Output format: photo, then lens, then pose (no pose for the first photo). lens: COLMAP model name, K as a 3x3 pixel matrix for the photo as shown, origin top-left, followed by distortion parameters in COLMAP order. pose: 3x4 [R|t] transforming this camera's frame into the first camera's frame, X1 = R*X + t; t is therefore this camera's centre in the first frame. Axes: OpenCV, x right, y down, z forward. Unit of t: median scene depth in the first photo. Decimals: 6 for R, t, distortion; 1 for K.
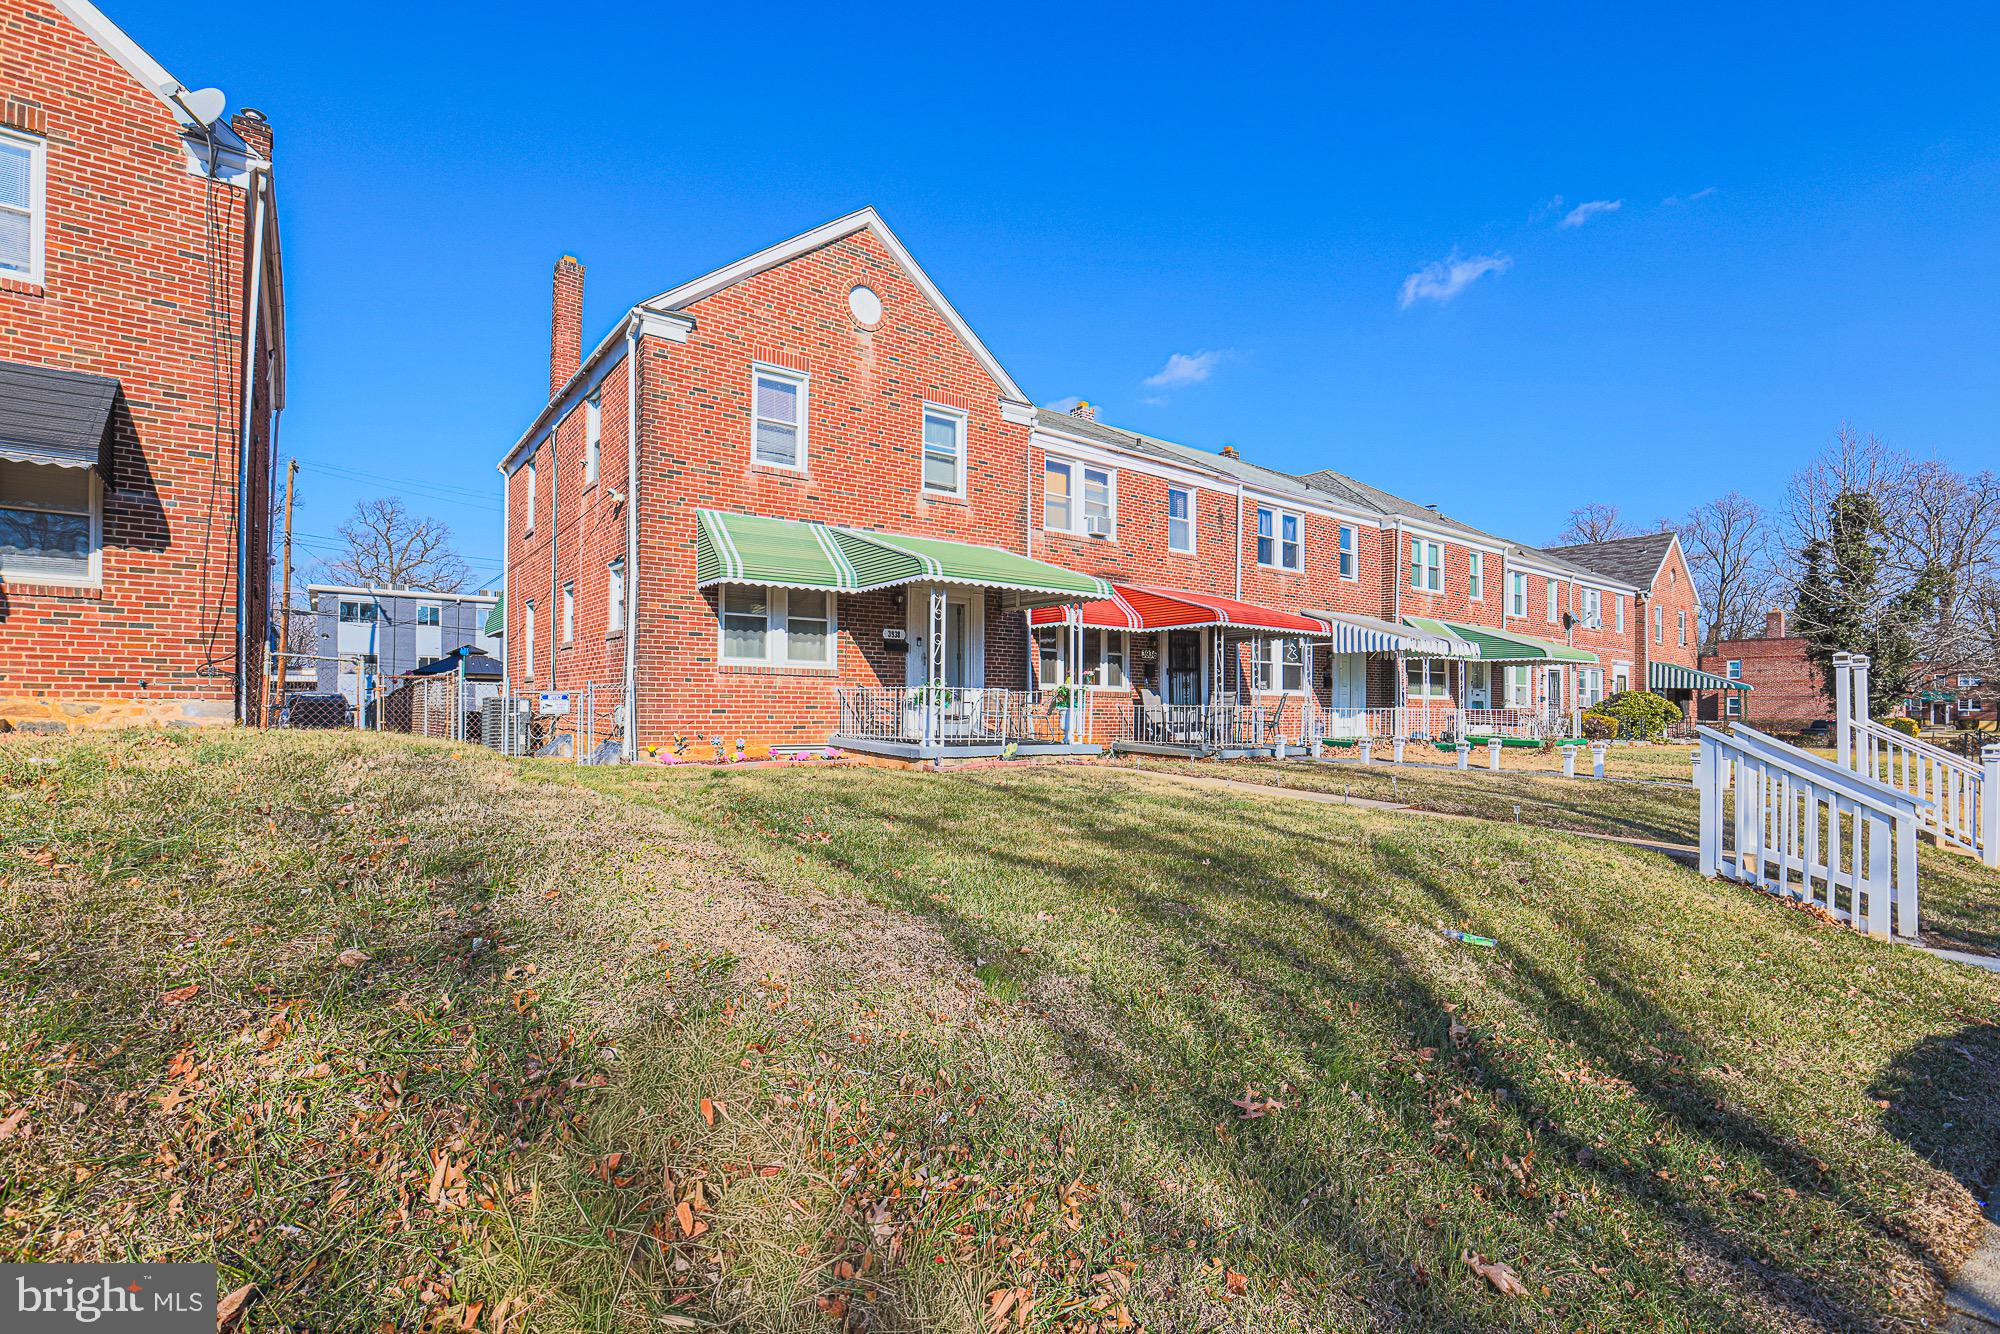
lens RADIAL K [[930.1, 0, 998.3], [0, 930.1, 680.0], [0, 0, 1]] dist [-0.045706, 0.016491]
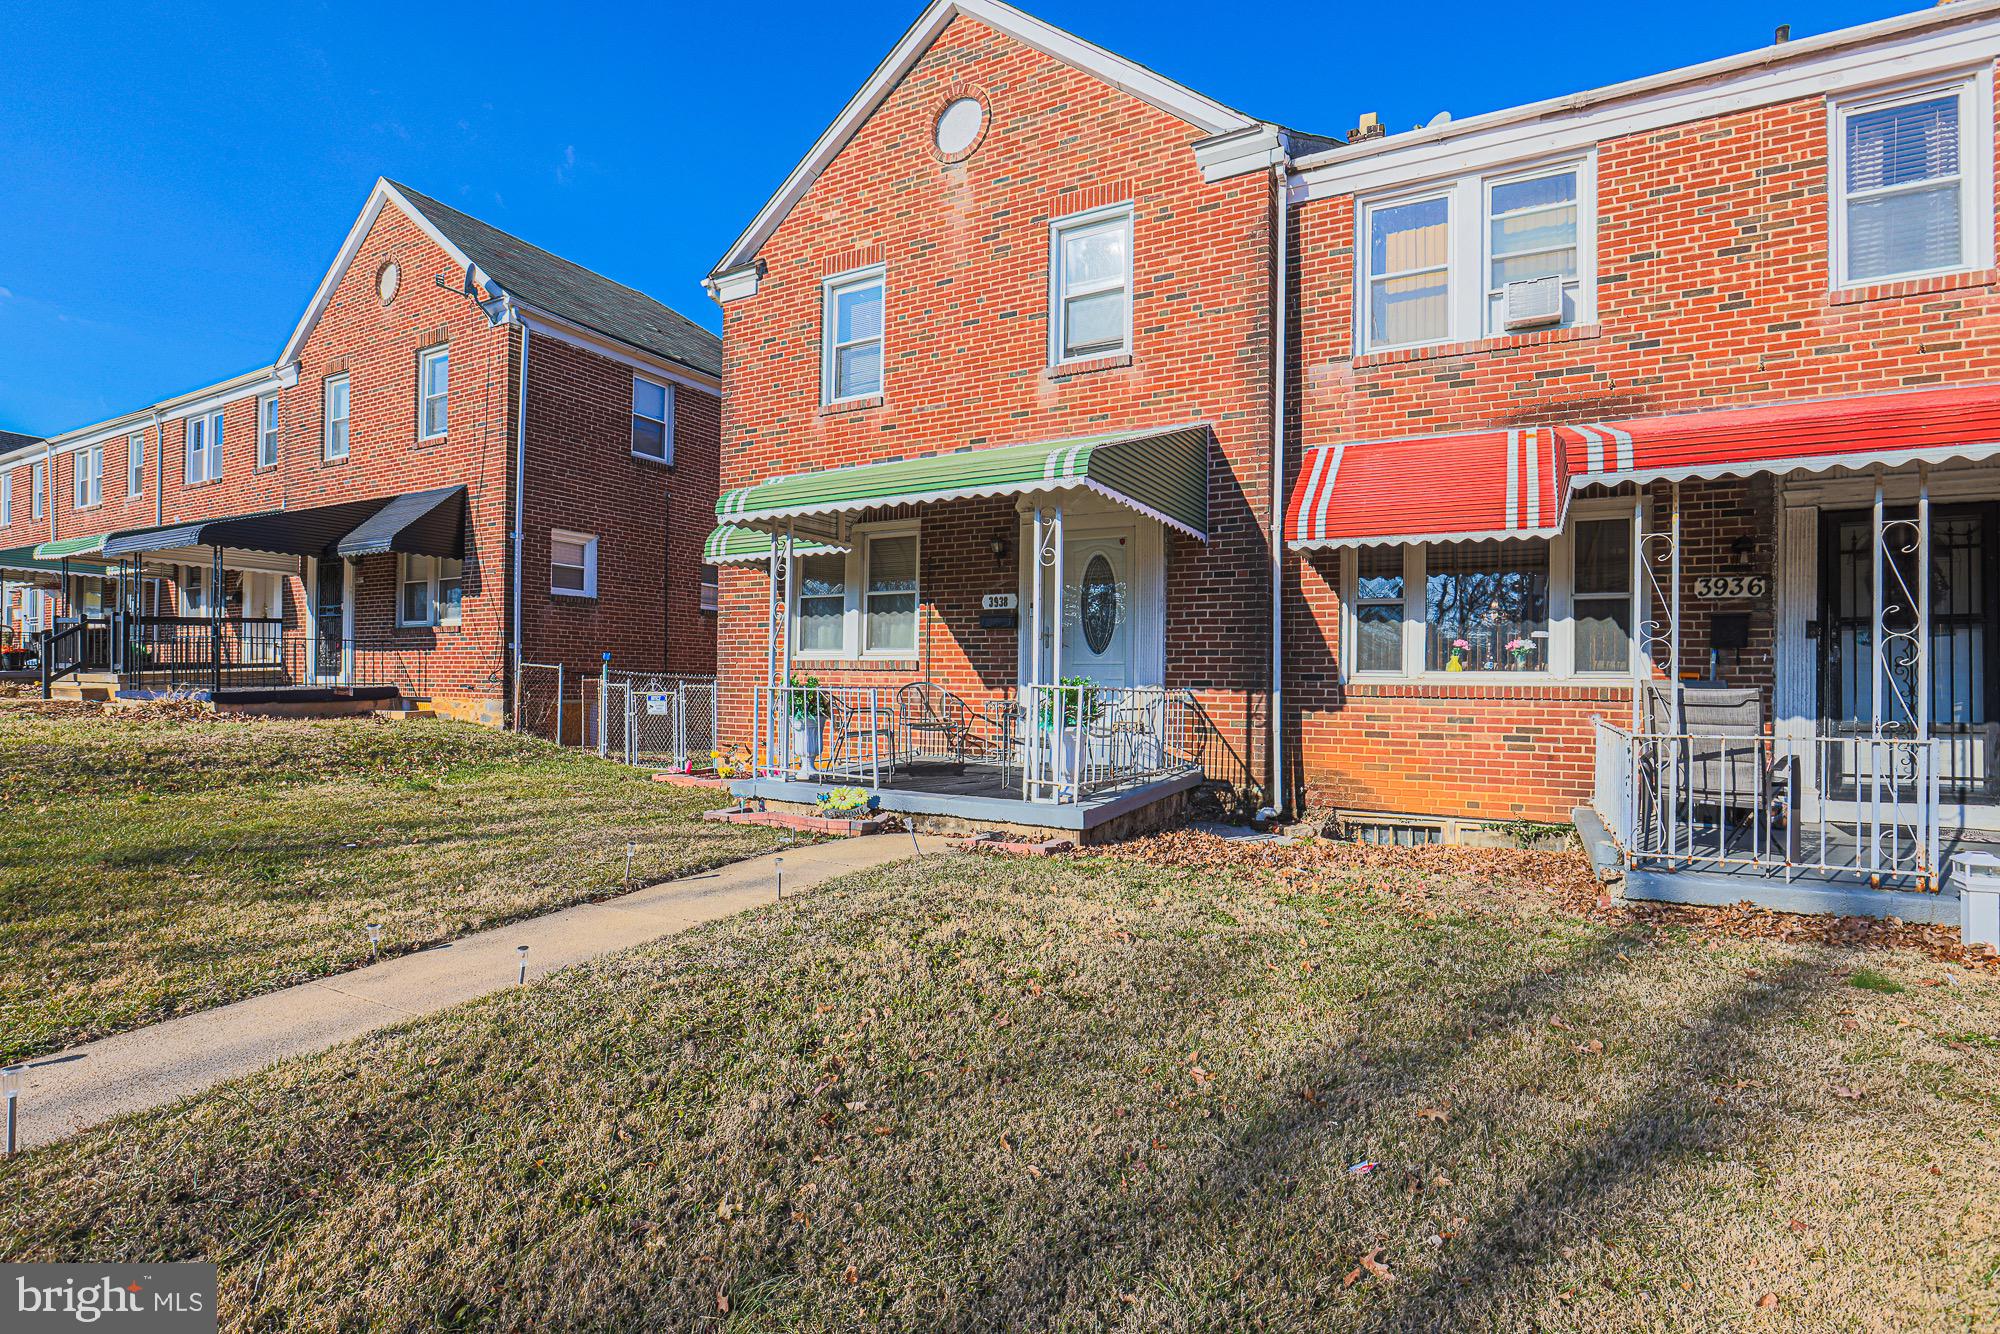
lens RADIAL K [[930.1, 0, 999.5], [0, 930.1, 672.7], [0, 0, 1]] dist [-0.045706, 0.016491]
pose [[0.420789, -0.021457, -0.906905, 0.442716], [0.018212, 0.999719, -0.015203, 0.008988], [0.906976, -0.010119, 0.421061, 0.685213]]
